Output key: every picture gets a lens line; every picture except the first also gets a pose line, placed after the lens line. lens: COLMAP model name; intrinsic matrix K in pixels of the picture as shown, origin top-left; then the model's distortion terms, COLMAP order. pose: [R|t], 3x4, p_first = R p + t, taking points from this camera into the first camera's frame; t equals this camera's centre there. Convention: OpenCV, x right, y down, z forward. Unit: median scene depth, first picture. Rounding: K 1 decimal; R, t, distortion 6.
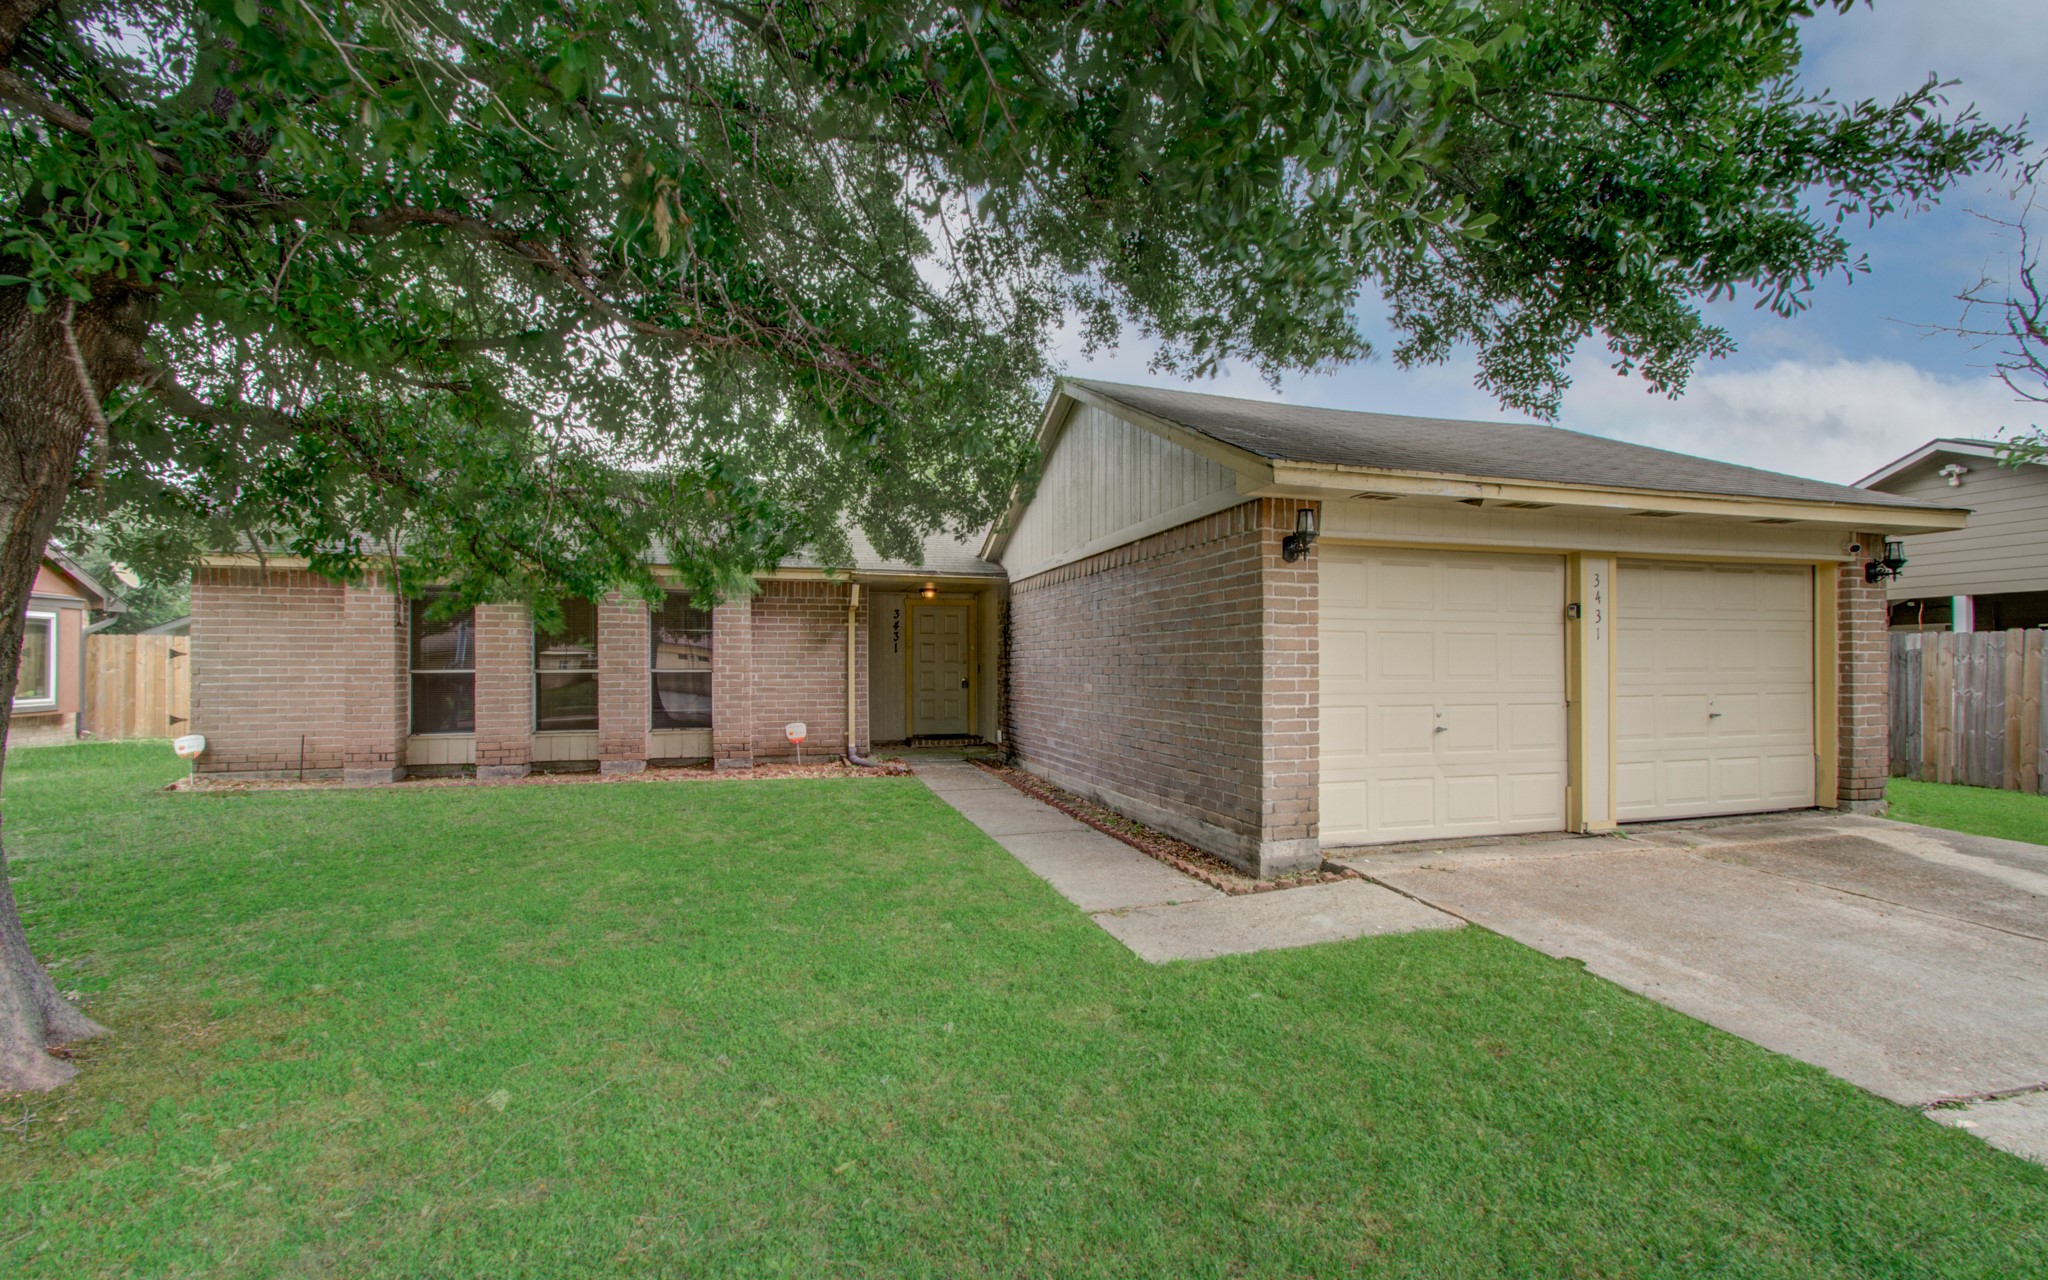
lens RADIAL K [[885.0, 0, 1050.9], [0, 885.0, 644.5], [0, 0, 1]] dist [0.001921, 0.000564]
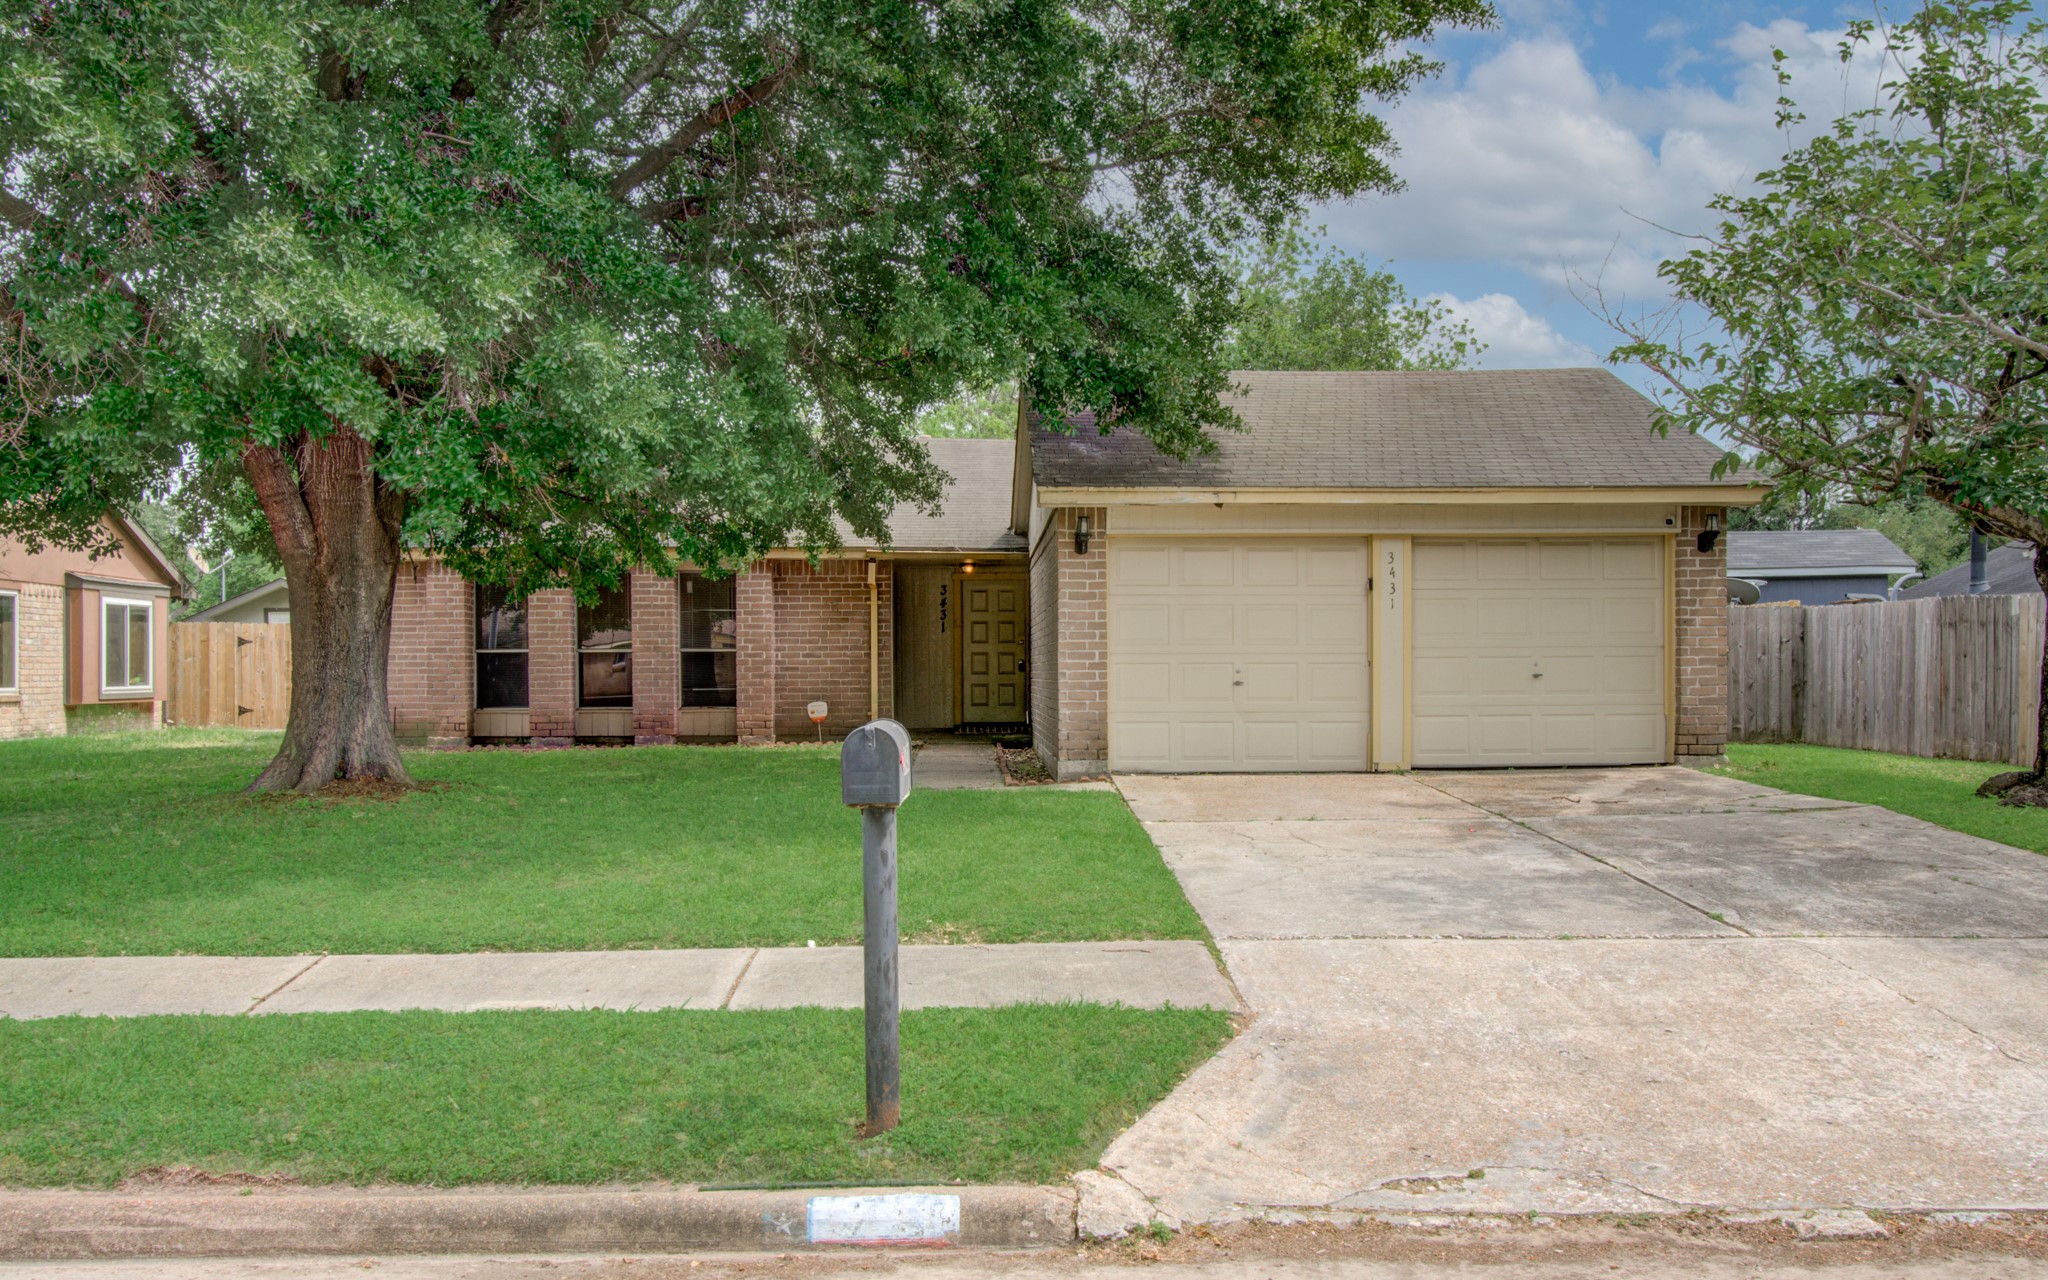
lens RADIAL K [[1721.3, 0, 1100.5], [0, 1721.3, 633.1], [0, 0, 1]] dist [-0.008411, 0.002783]
pose [[0.971970, -0.009324, -0.234920, 0.695824], [0.009497, 0.999955, -0.000392, 0.021611], [0.234913, -0.001850, 0.972015, -1.170112]]
